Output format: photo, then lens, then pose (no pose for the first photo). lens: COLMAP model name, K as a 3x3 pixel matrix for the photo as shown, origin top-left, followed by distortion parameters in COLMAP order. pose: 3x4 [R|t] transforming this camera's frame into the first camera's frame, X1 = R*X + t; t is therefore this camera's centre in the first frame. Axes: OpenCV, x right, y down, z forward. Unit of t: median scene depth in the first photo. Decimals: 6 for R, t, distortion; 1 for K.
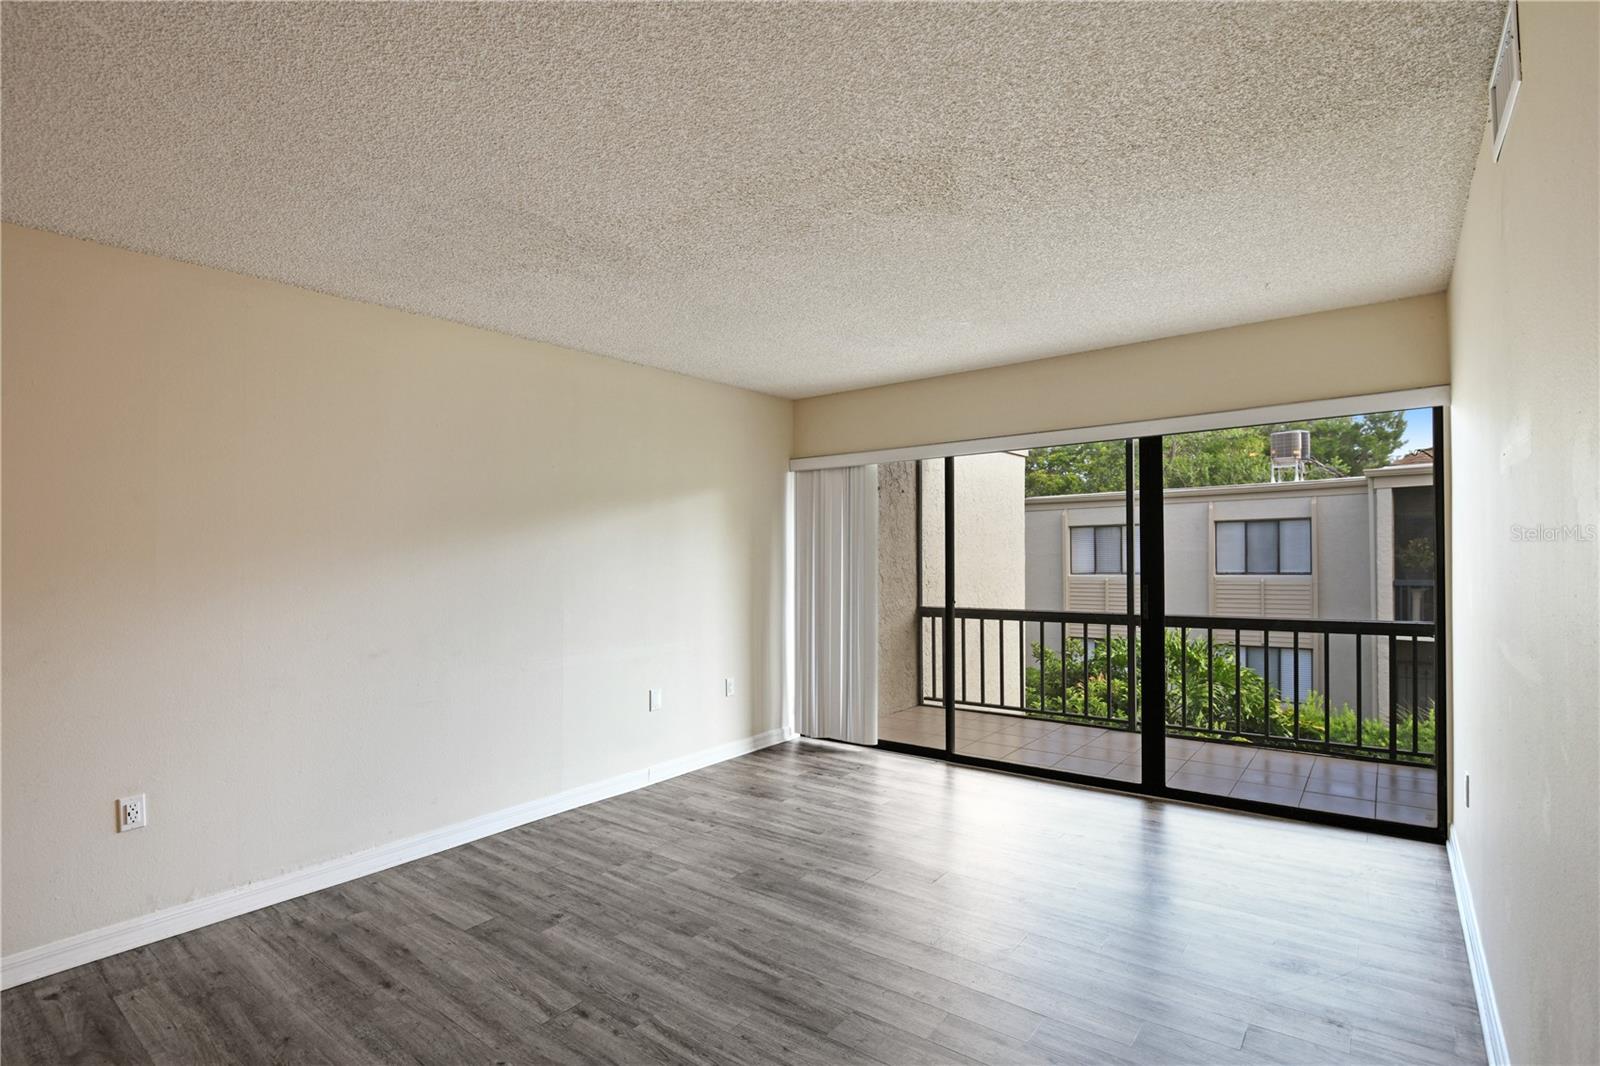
lens RADIAL K [[765.5, 0, 770.9], [0, 765.5, 549.0], [0, 0, 1]] dist [-0.014574, -0.000560]
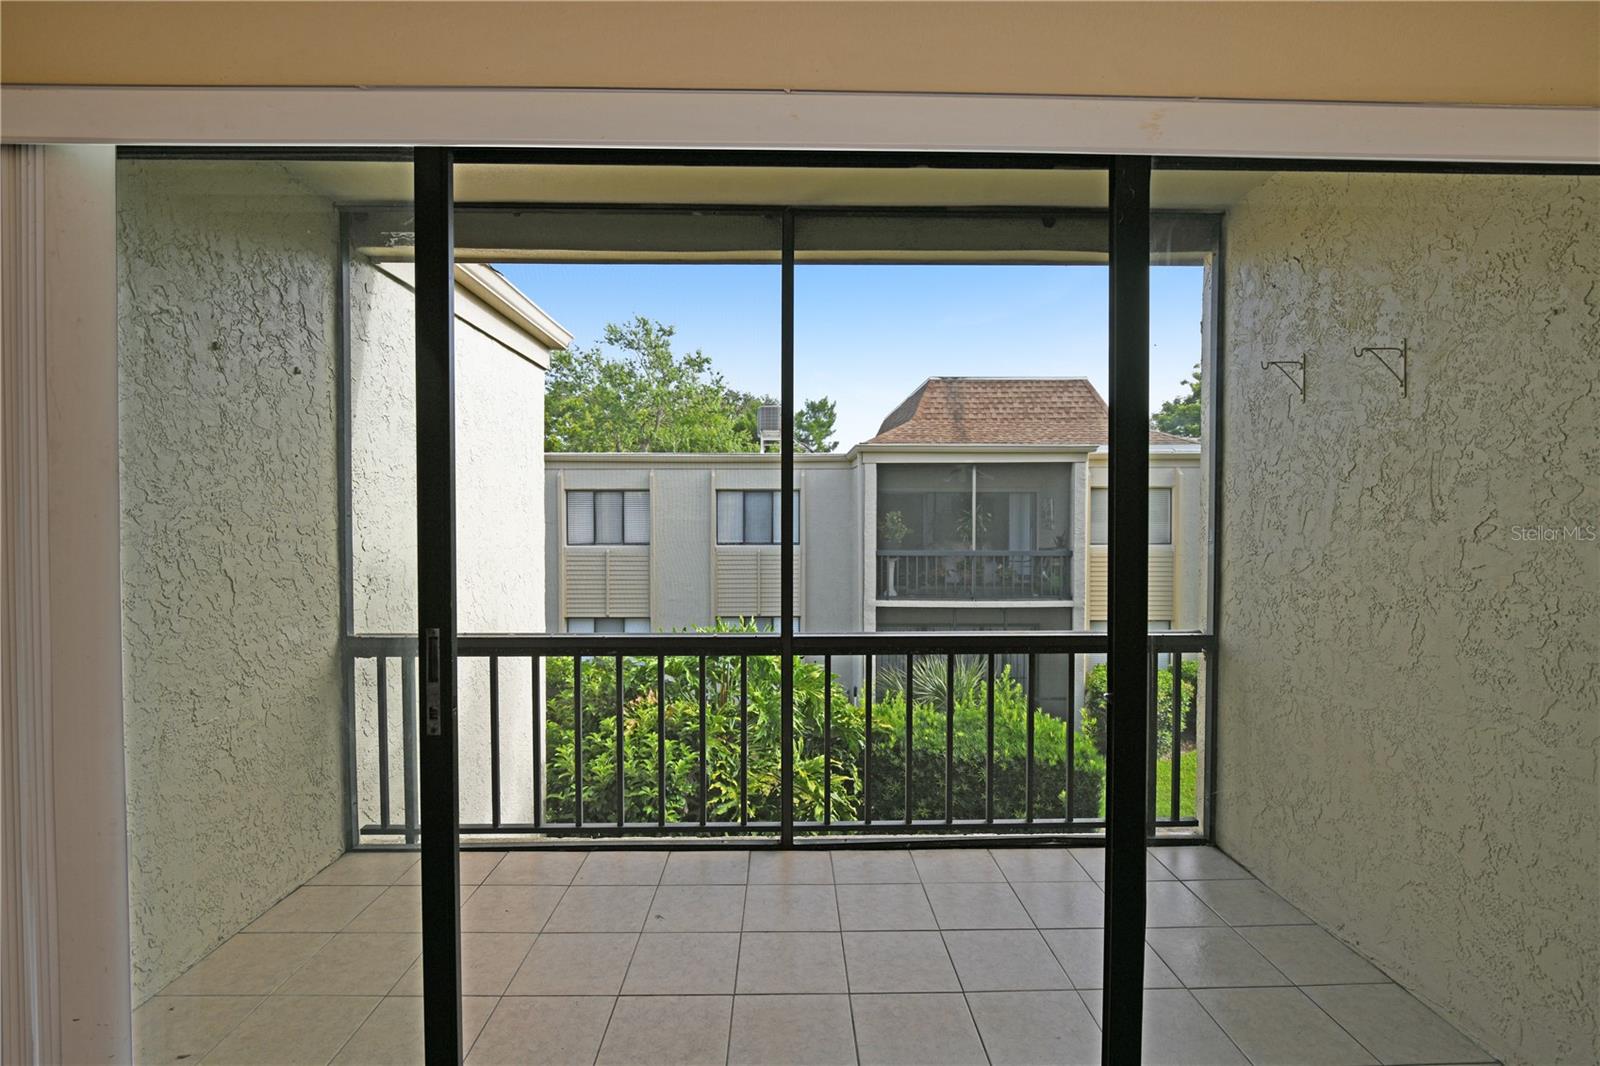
lens RADIAL K [[746.1, 0, 807.5], [0, 746.1, 555.4], [0, 0, 1]] dist [0.000550, -0.000017]
pose [[0.753039, -0.016738, 0.657763, 0.167962], [-0.018140, 0.998768, 0.046184, 0.003424], [-0.657726, -0.046710, 0.751808, 0.749353]]
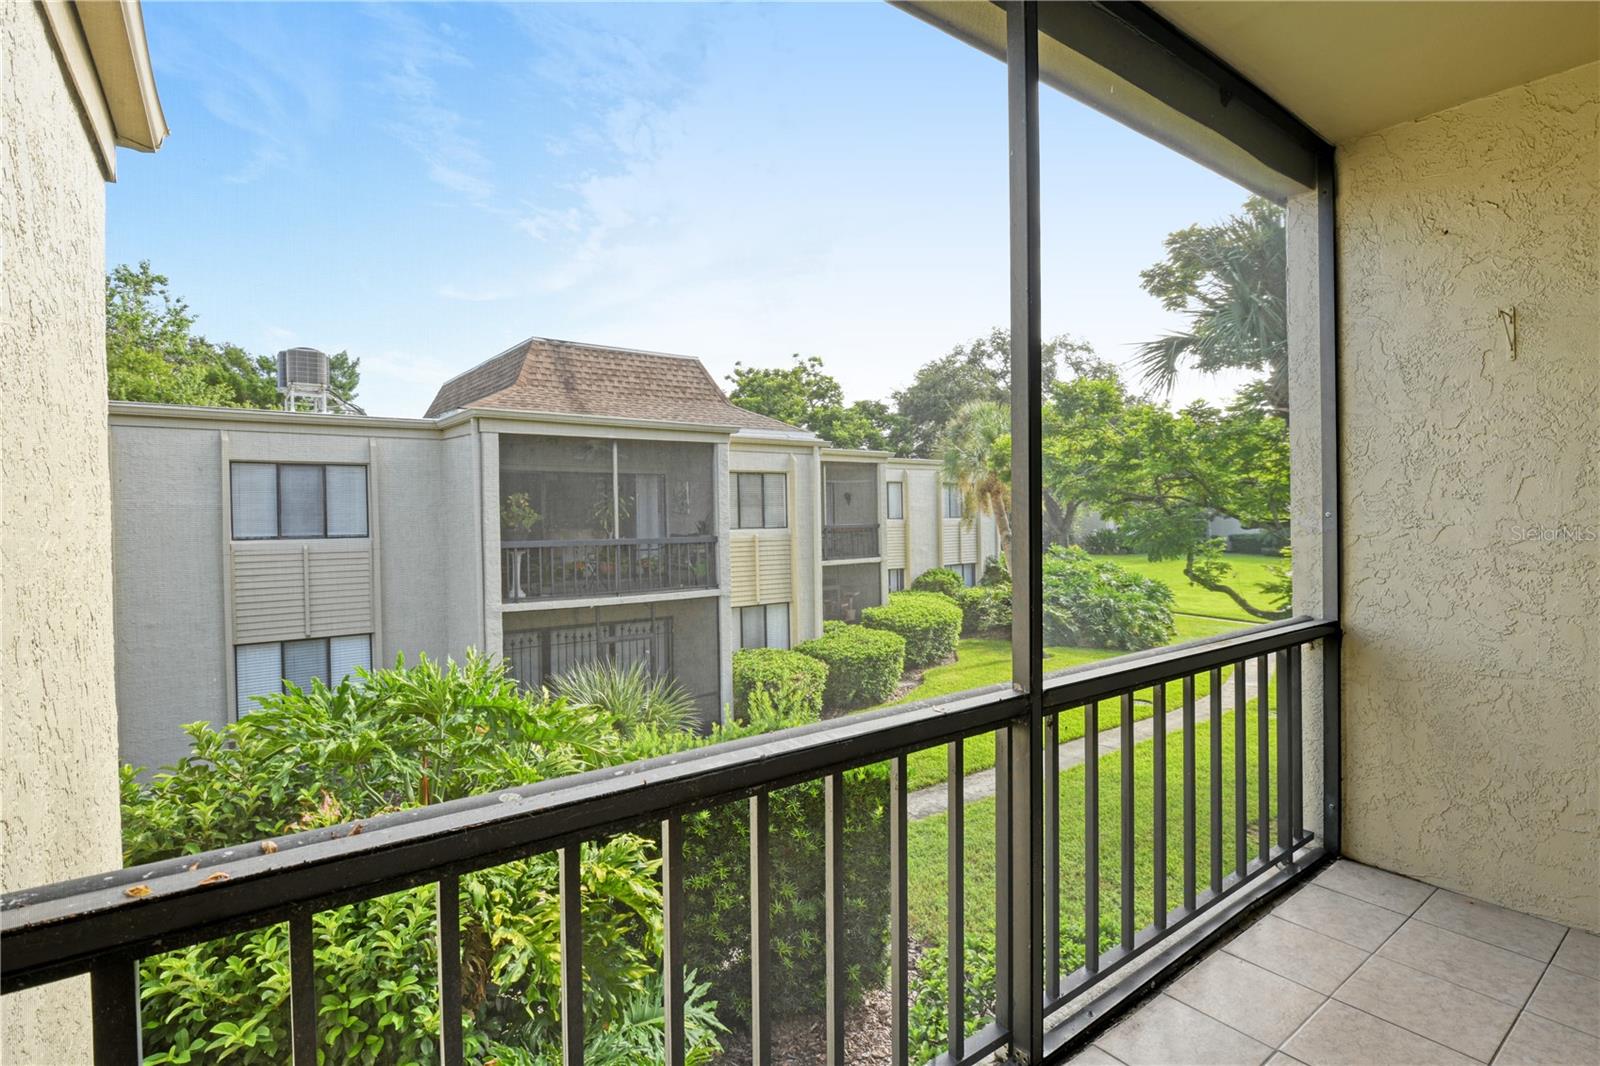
lens RADIAL K [[760.3, 0, 800.0], [0, 760.3, 533.0], [0, 0, 1]] dist [-0.010606, -0.000363]
pose [[0.231662, -0.018759, 0.972616, 0.199758], [-0.012077, 0.999682, 0.022157, 0.021798], [-0.972721, -0.016879, 0.231361, 1.289080]]
